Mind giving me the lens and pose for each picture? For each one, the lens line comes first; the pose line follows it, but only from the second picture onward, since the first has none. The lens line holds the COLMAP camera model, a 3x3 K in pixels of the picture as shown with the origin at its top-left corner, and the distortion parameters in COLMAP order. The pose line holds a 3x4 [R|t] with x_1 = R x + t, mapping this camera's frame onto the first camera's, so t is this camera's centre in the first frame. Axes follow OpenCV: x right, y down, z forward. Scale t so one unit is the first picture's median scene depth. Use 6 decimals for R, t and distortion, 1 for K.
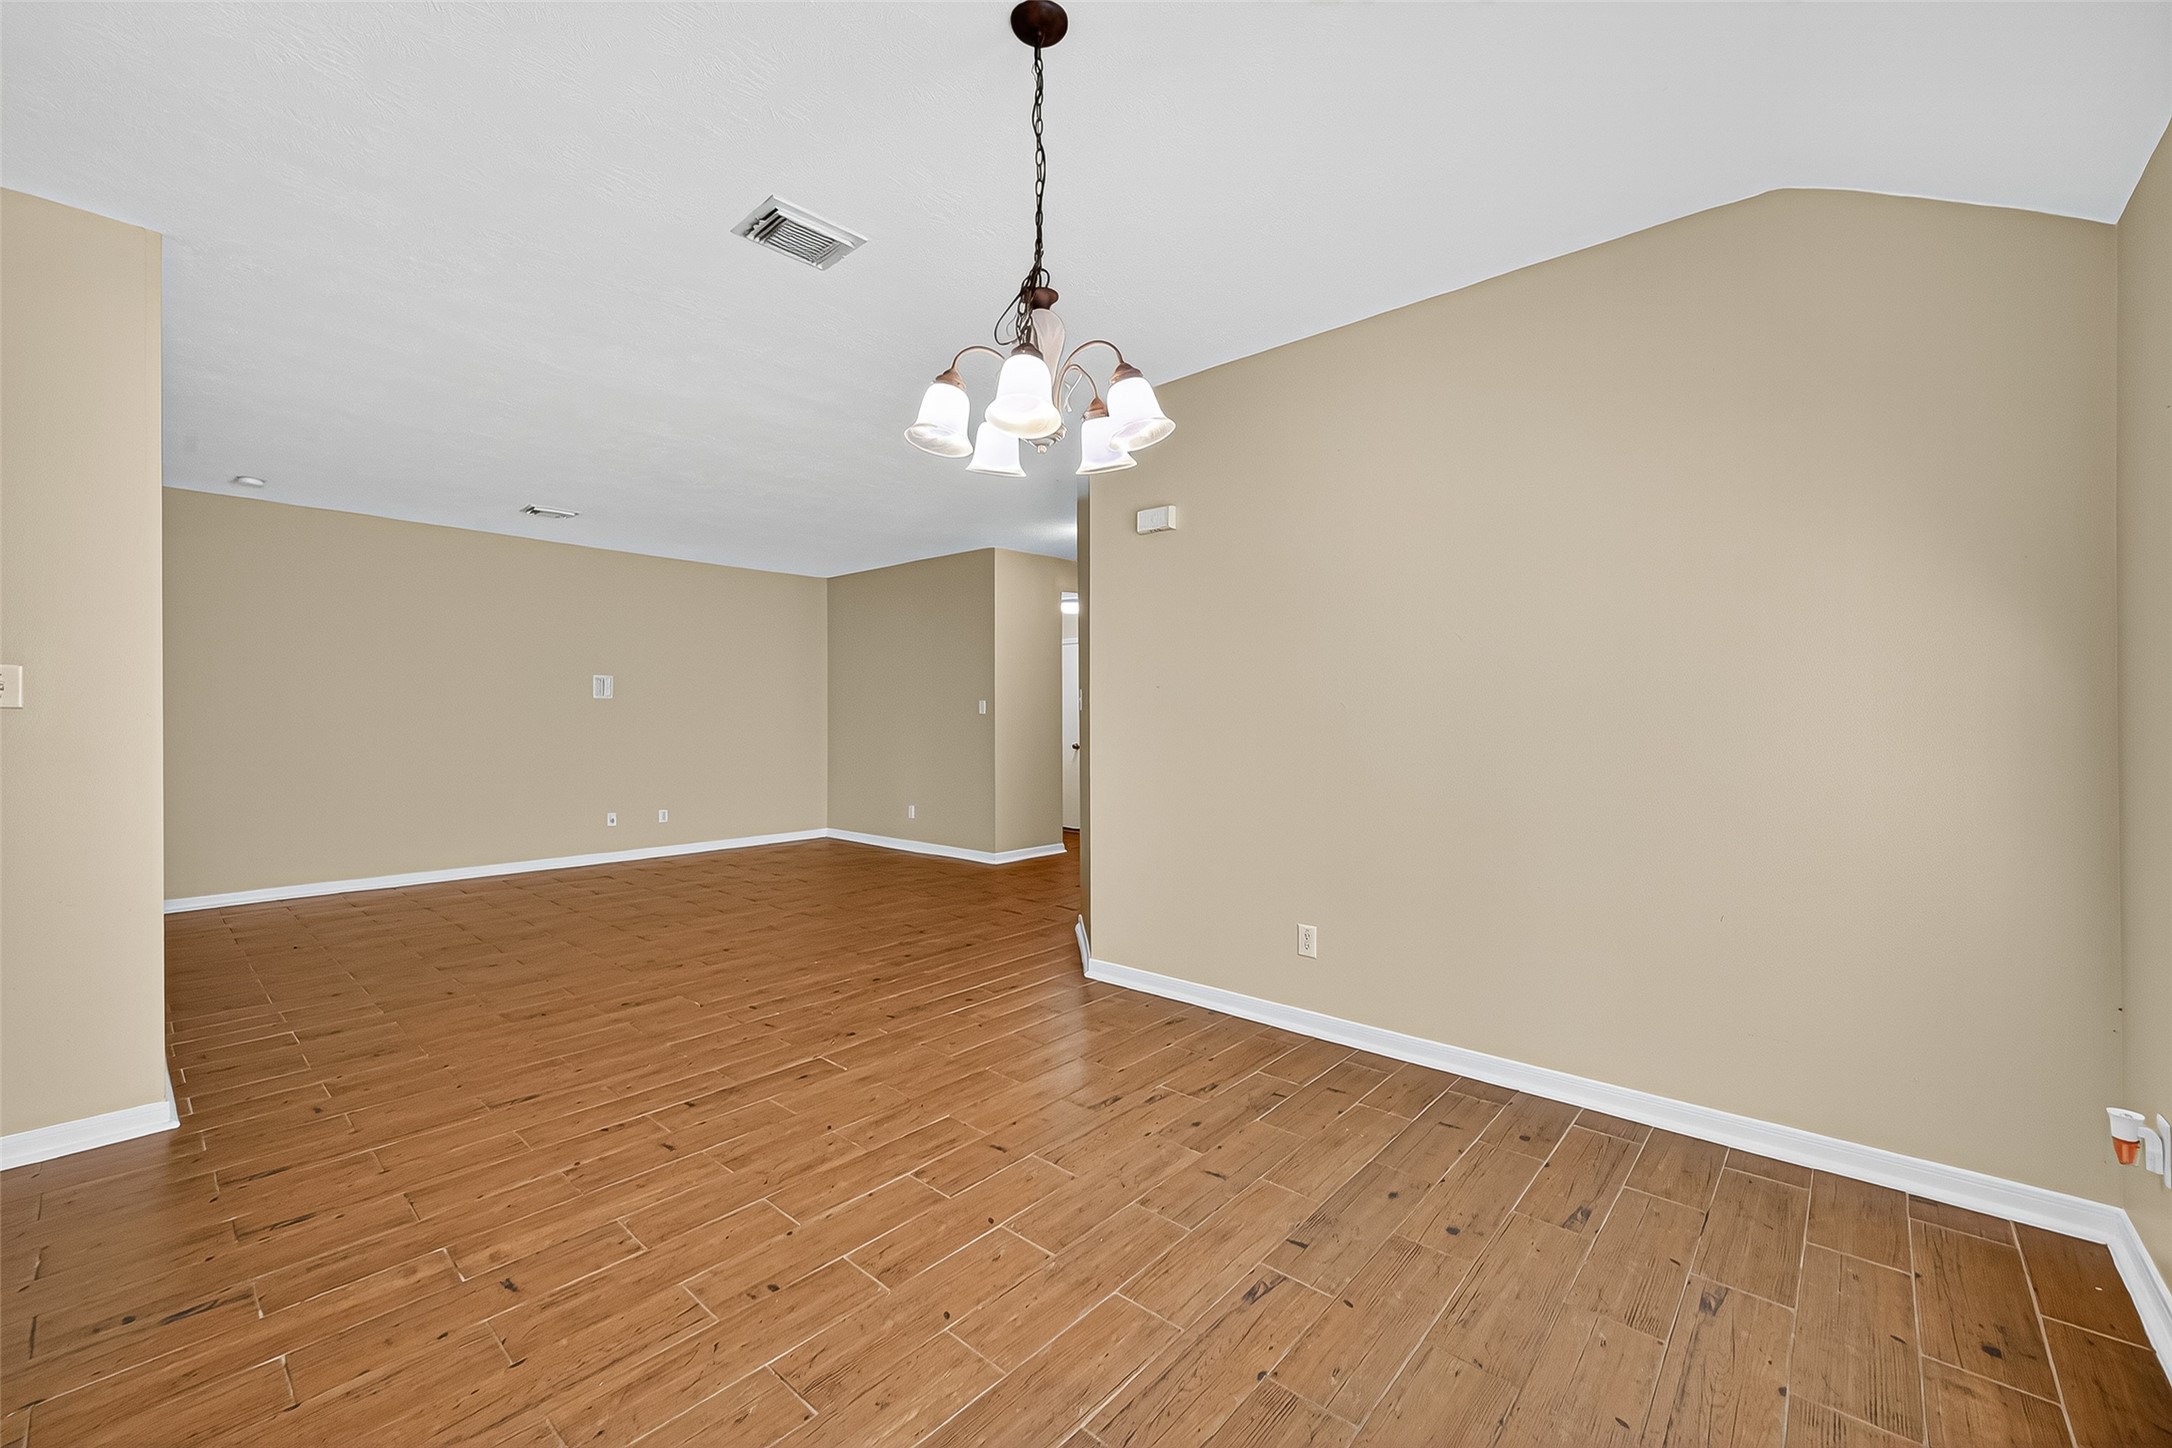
lens RADIAL K [[867.0, 0, 1089.4], [0, 867.0, 722.7], [0, 0, 1]] dist [0.007701, -0.001383]
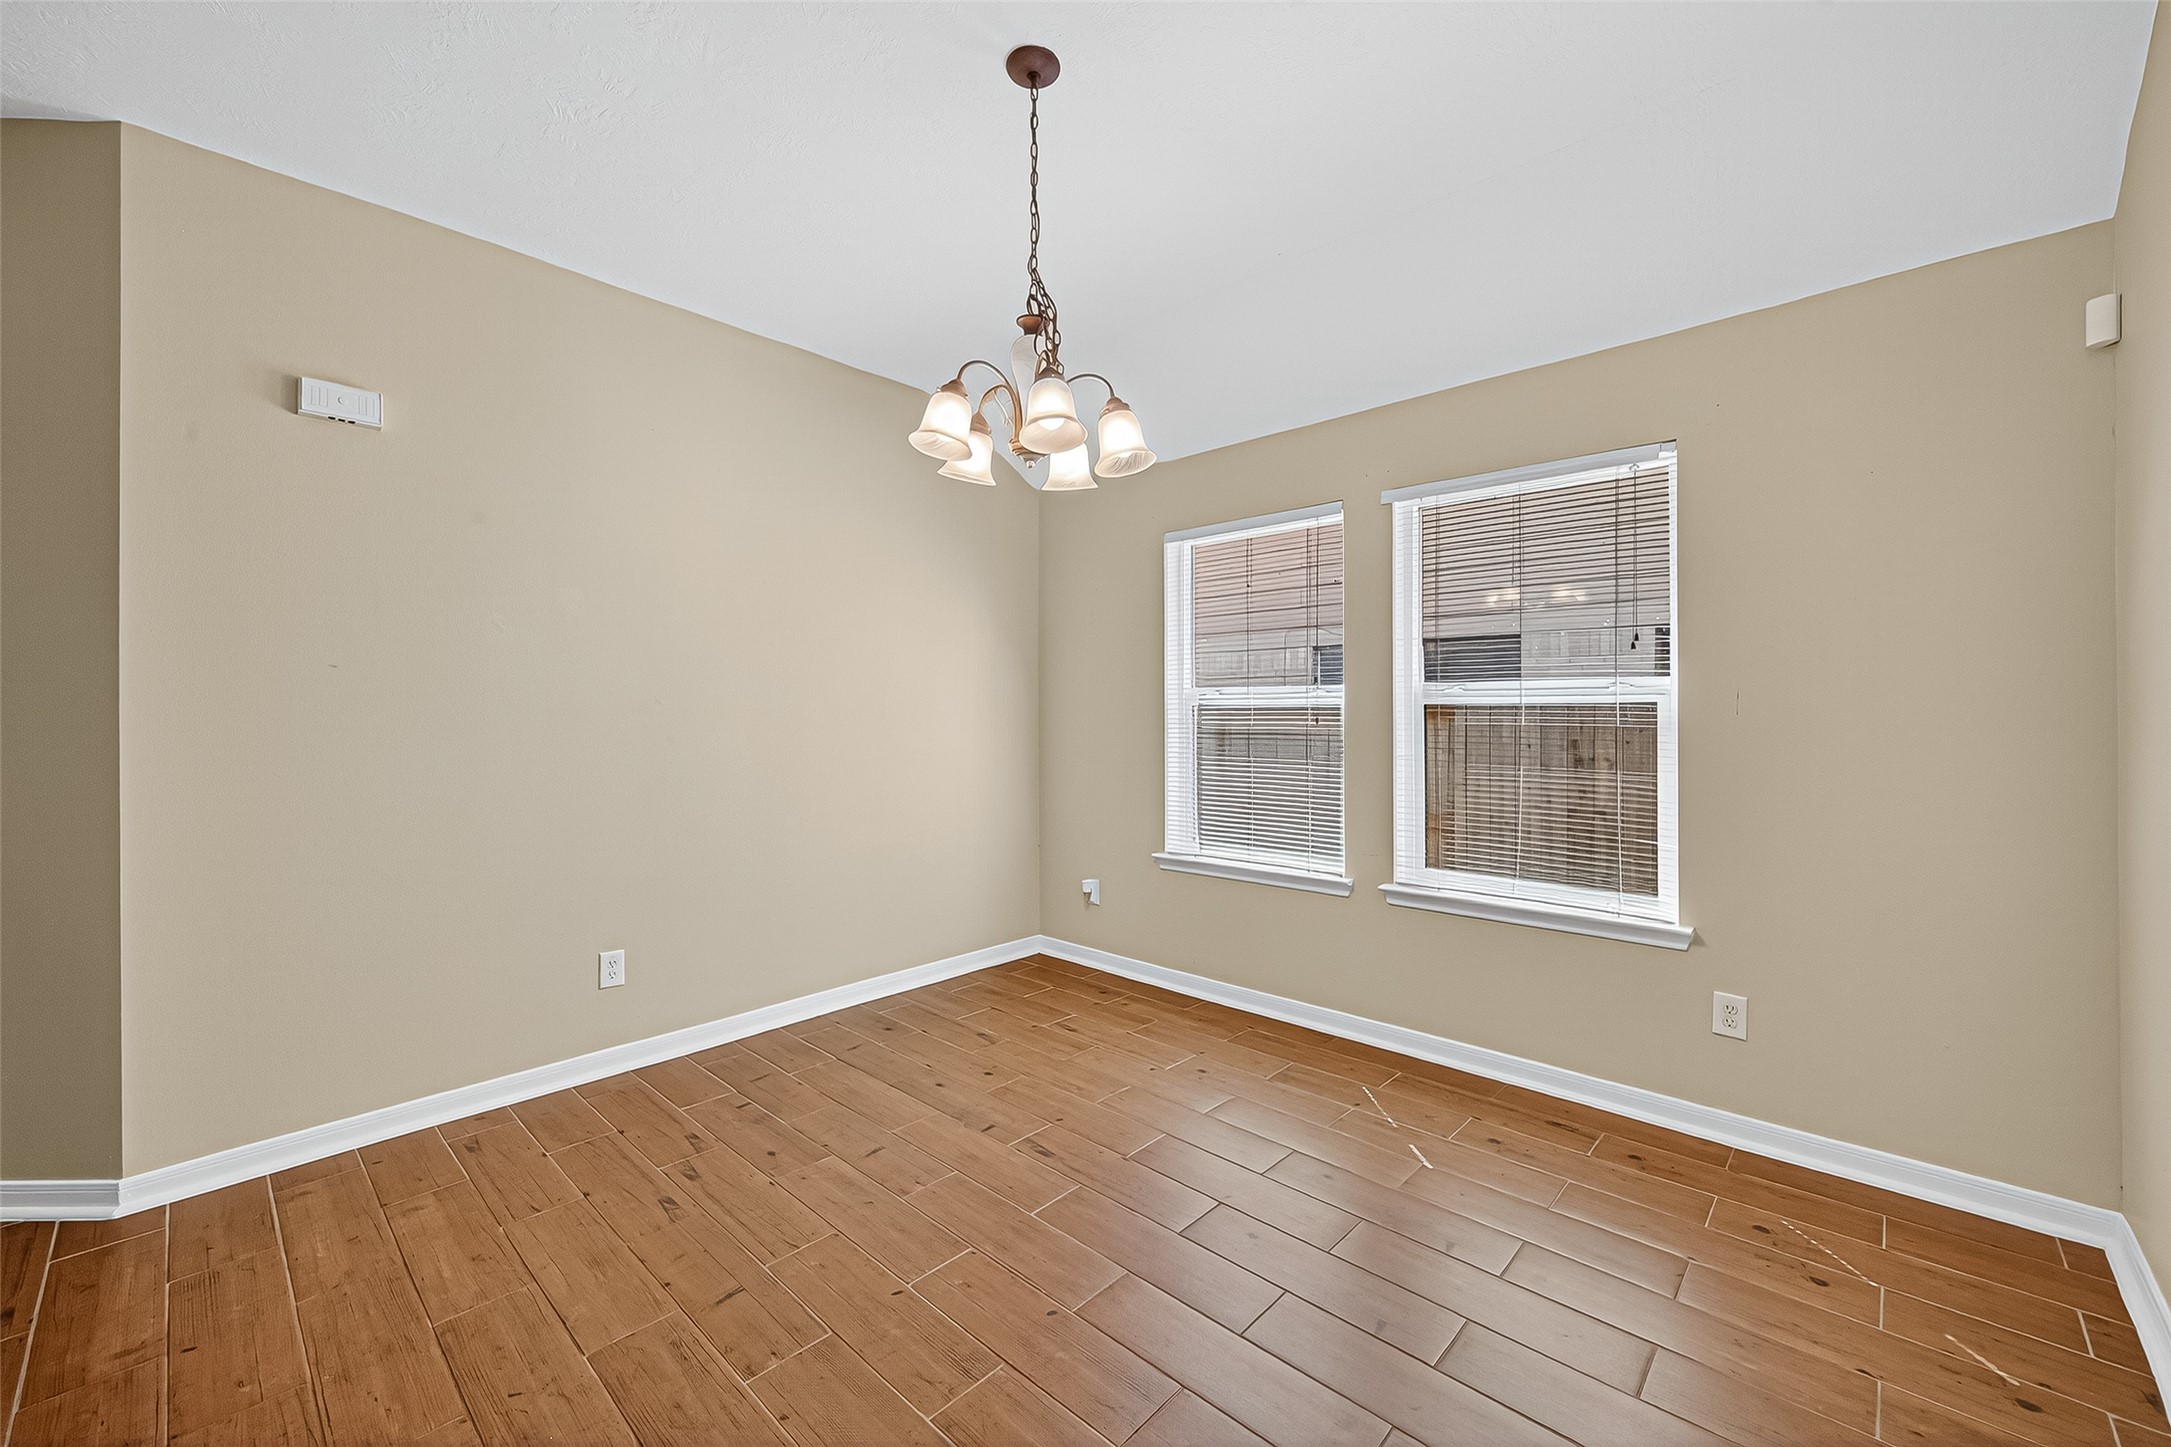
lens RADIAL K [[866.6, 0, 1089.5], [0, 866.6, 716.9], [0, 0, 1]] dist [0.007701, -0.001383]
pose [[0.013160, -0.007326, 0.999887, -0.811361], [-0.002635, 0.999969, 0.007361, -0.017395], [-0.999910, -0.002732, 0.013141, 0.648240]]
